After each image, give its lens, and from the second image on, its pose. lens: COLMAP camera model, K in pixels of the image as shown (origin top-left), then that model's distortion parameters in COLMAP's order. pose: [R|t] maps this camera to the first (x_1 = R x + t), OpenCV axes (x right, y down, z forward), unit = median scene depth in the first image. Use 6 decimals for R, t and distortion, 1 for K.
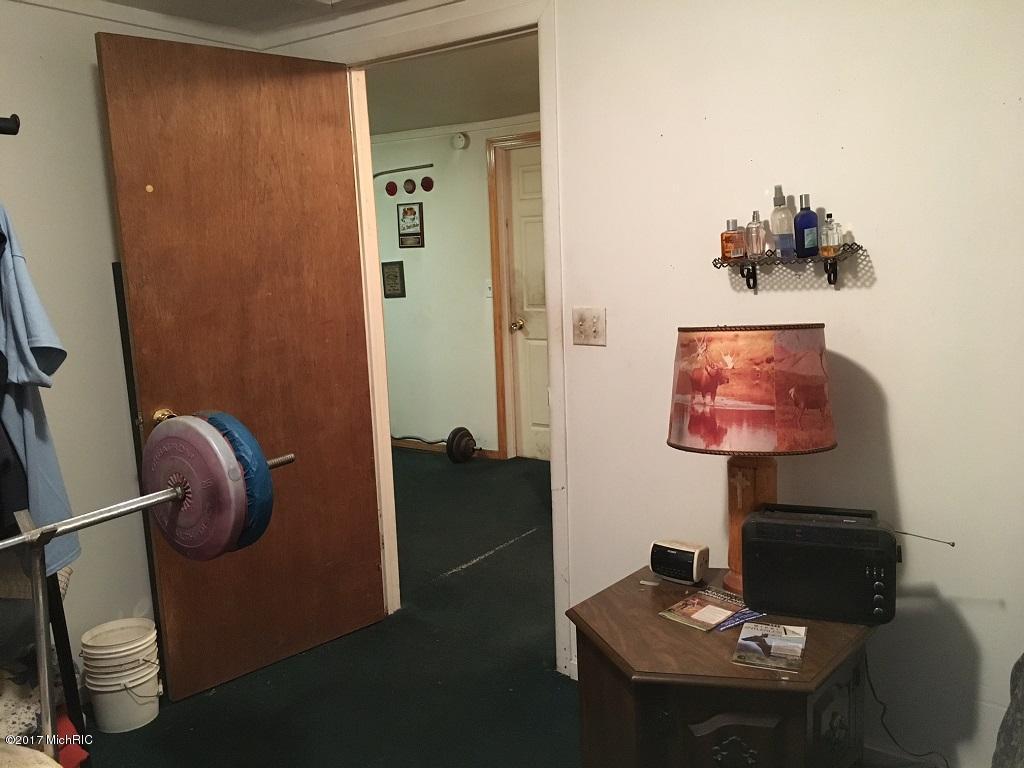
lens RADIAL K [[860.9, 0, 508.9], [0, 860.9, 380.9], [0, 0, 1]] dist [0.077052, -0.098938]
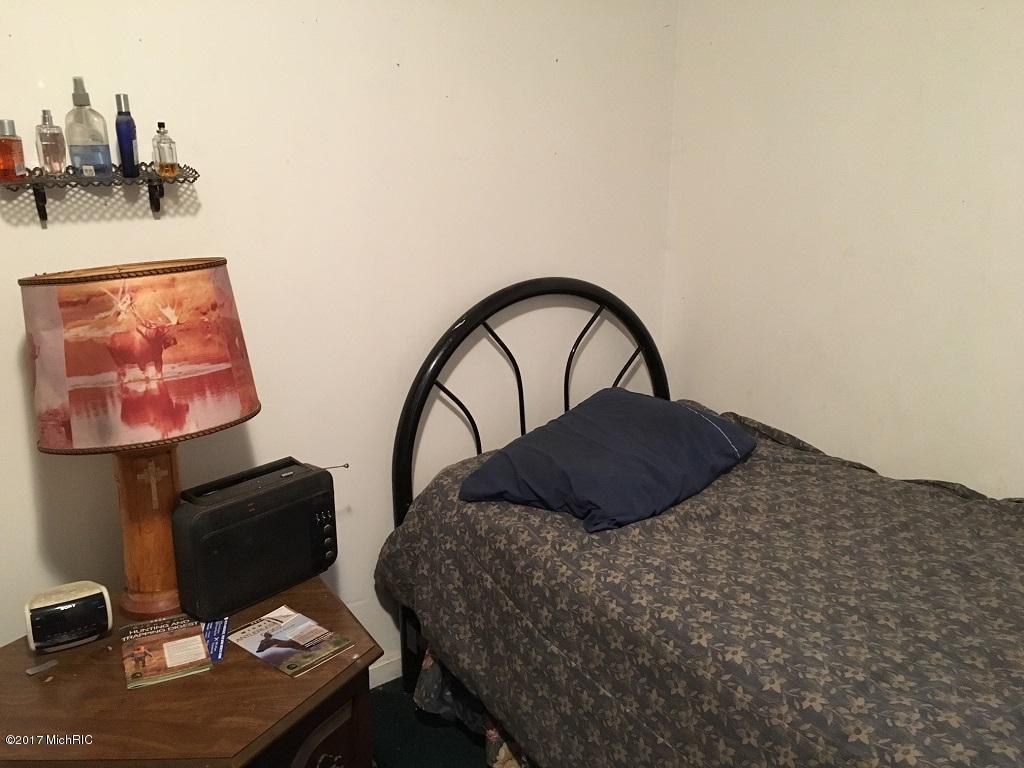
lens RADIAL K [[860.9, 0, 508.9], [0, 860.9, 380.9], [0, 0, 1]] dist [0.077052, -0.098938]
pose [[0.303797, -0.197608, 0.932018, -0.350429], [0.138954, 0.976983, 0.161849, -0.046261], [-0.942549, 0.080339, 0.324263, 0.475667]]
